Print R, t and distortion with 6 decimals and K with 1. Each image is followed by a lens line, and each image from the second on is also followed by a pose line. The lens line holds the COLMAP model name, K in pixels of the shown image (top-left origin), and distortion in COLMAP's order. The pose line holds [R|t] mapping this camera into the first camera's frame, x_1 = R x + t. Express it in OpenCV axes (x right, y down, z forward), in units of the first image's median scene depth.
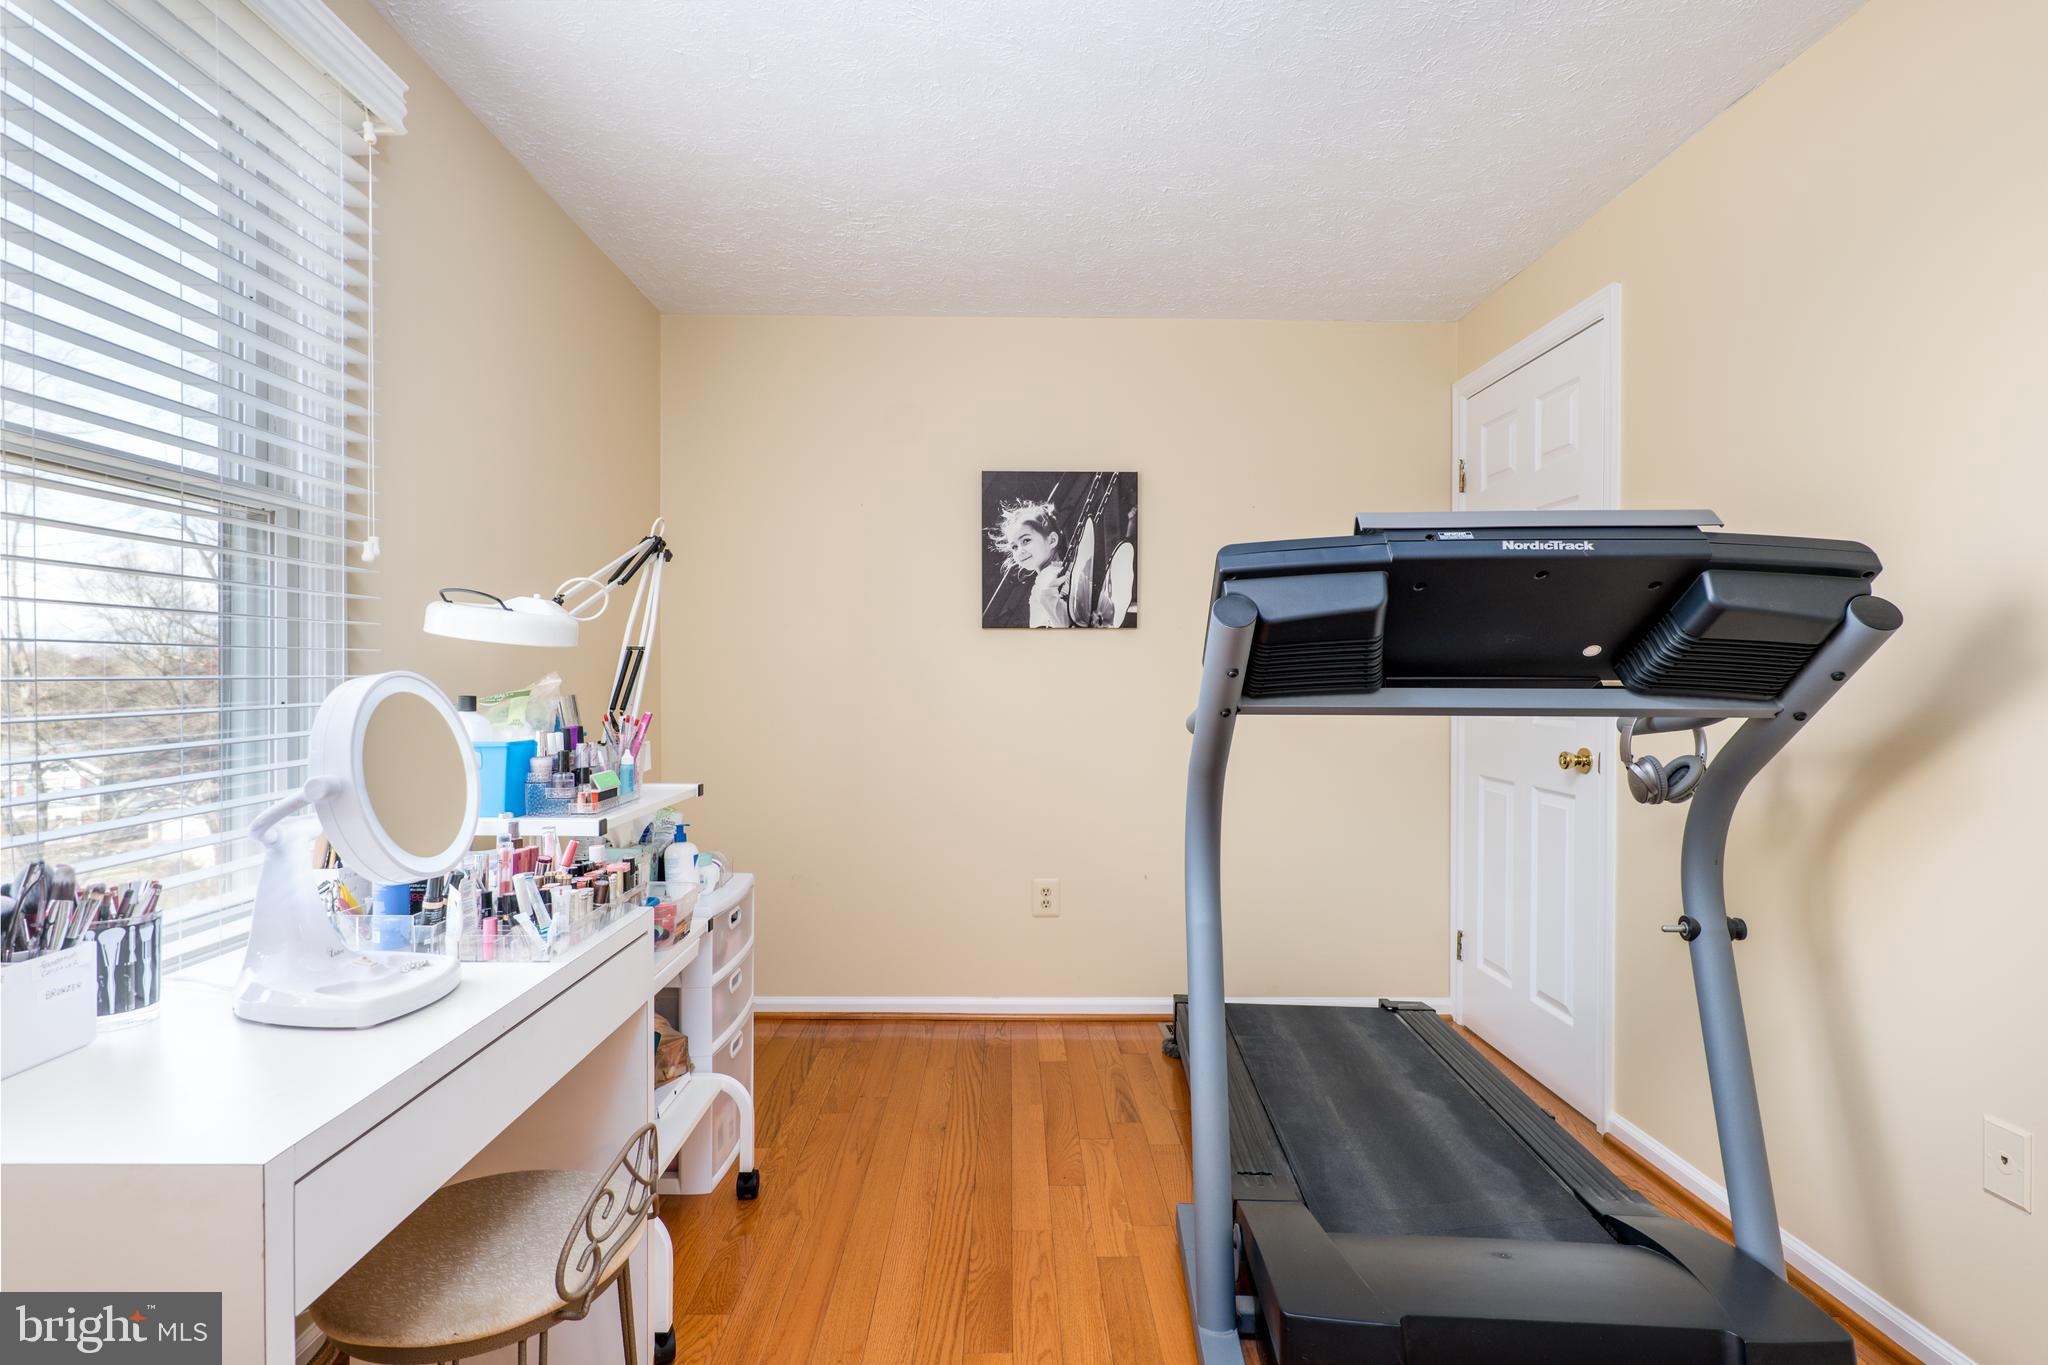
lens RADIAL K [[1075.2, 0, 1020.8], [0, 1075.2, 684.8], [0, 0, 1]] dist [-0.005685, 0.001129]
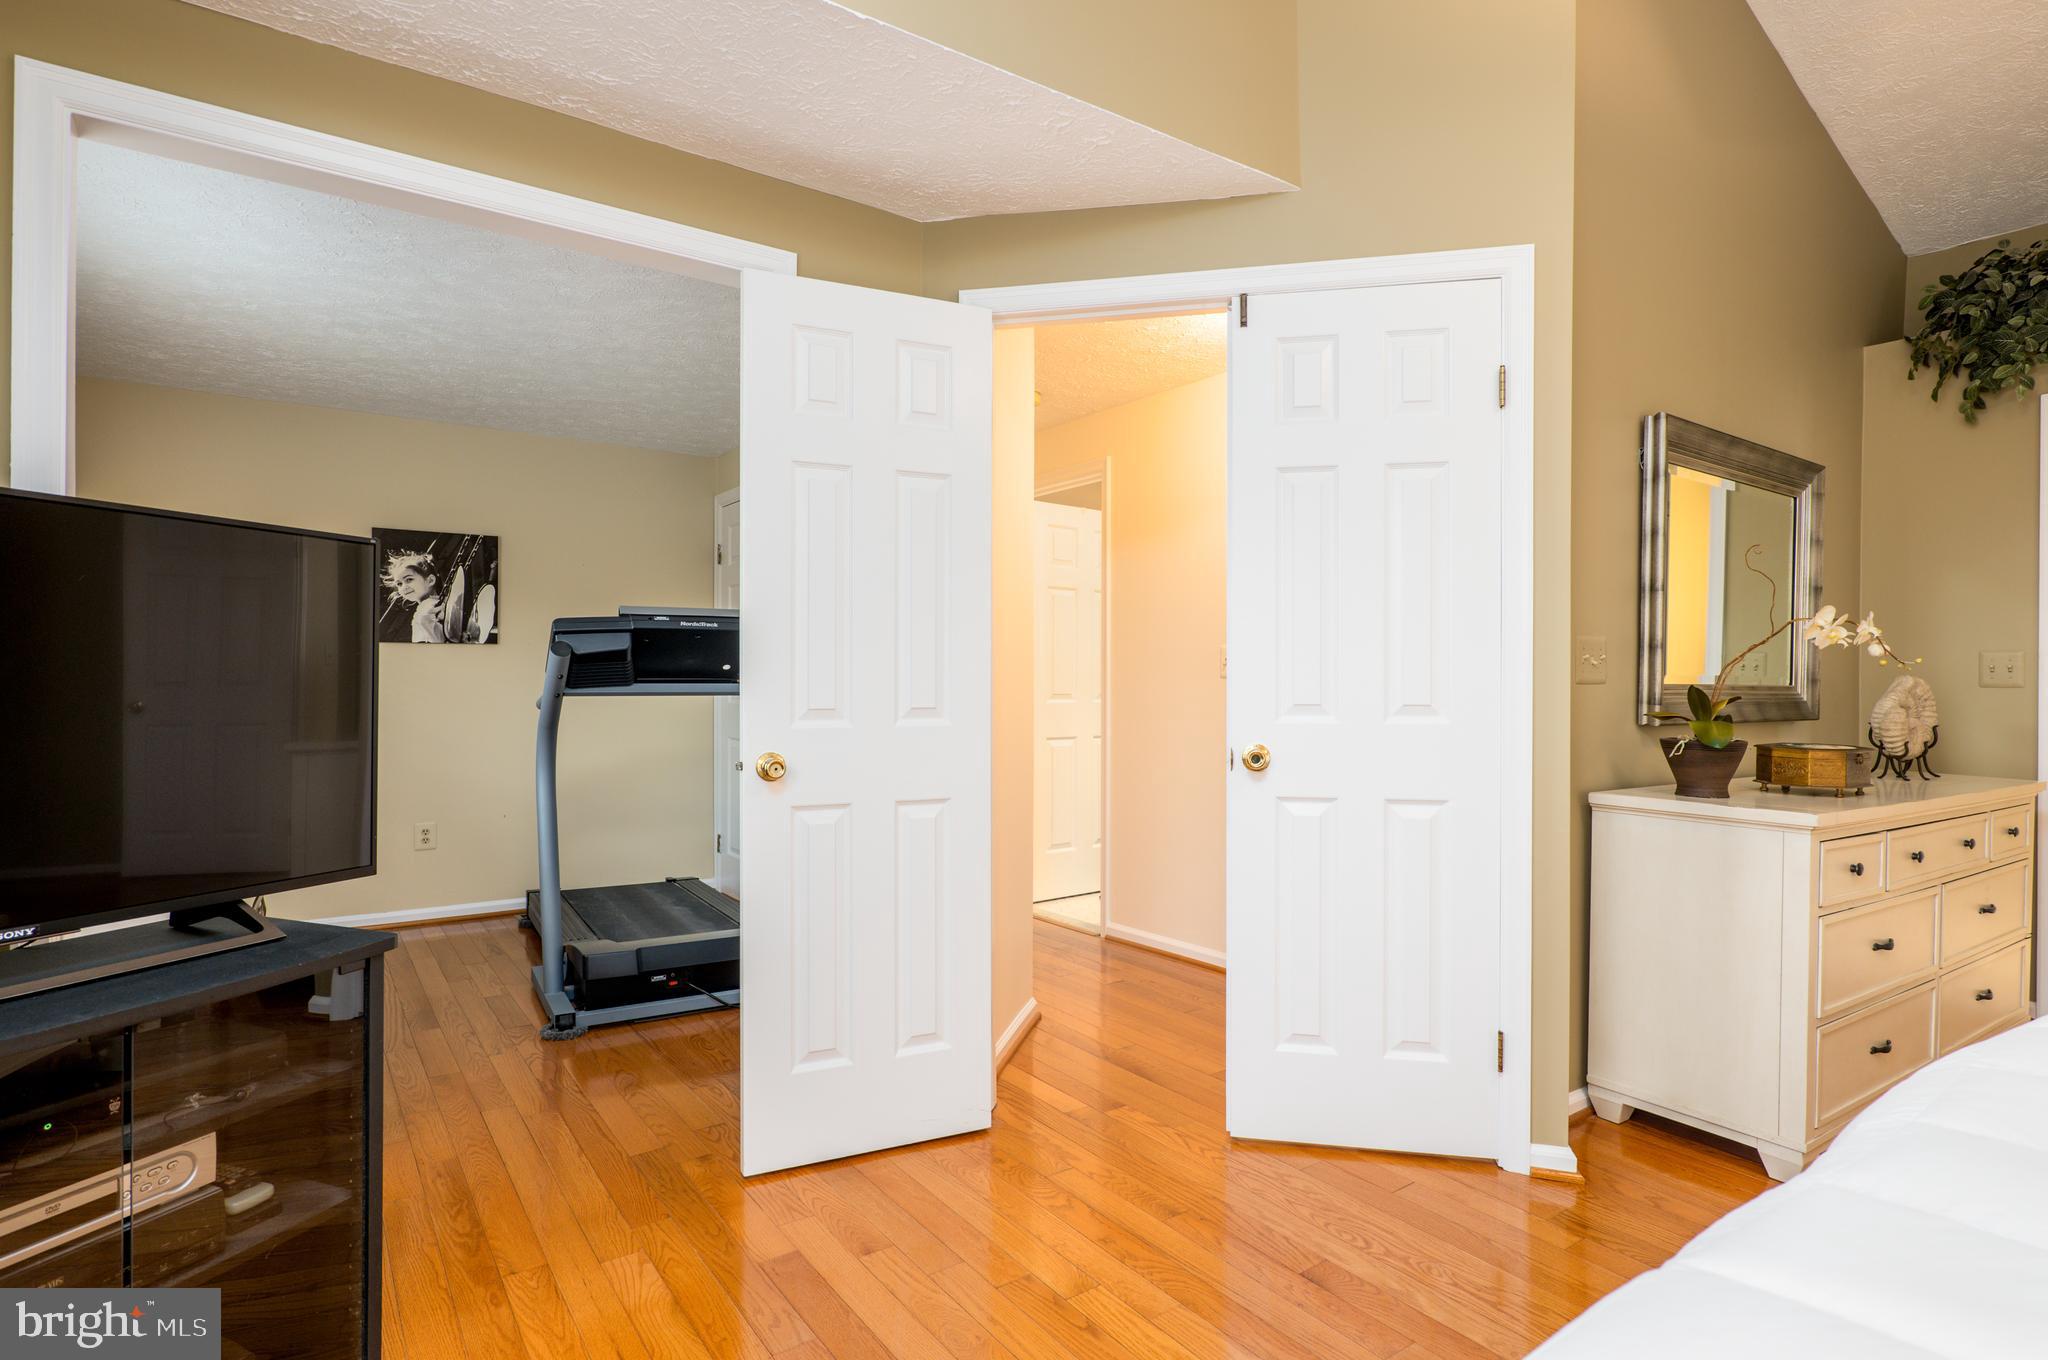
lens RADIAL K [[1075.2, 0, 1039.1], [0, 1075.2, 680.4], [0, 0, 1]] dist [-0.005685, 0.001129]
pose [[0.828143, -0.001916, 0.560514, -0.098769], [0.003712, 0.999991, -0.002065, 0.001940], [-0.560505, 0.003790, 0.828143, -0.606517]]
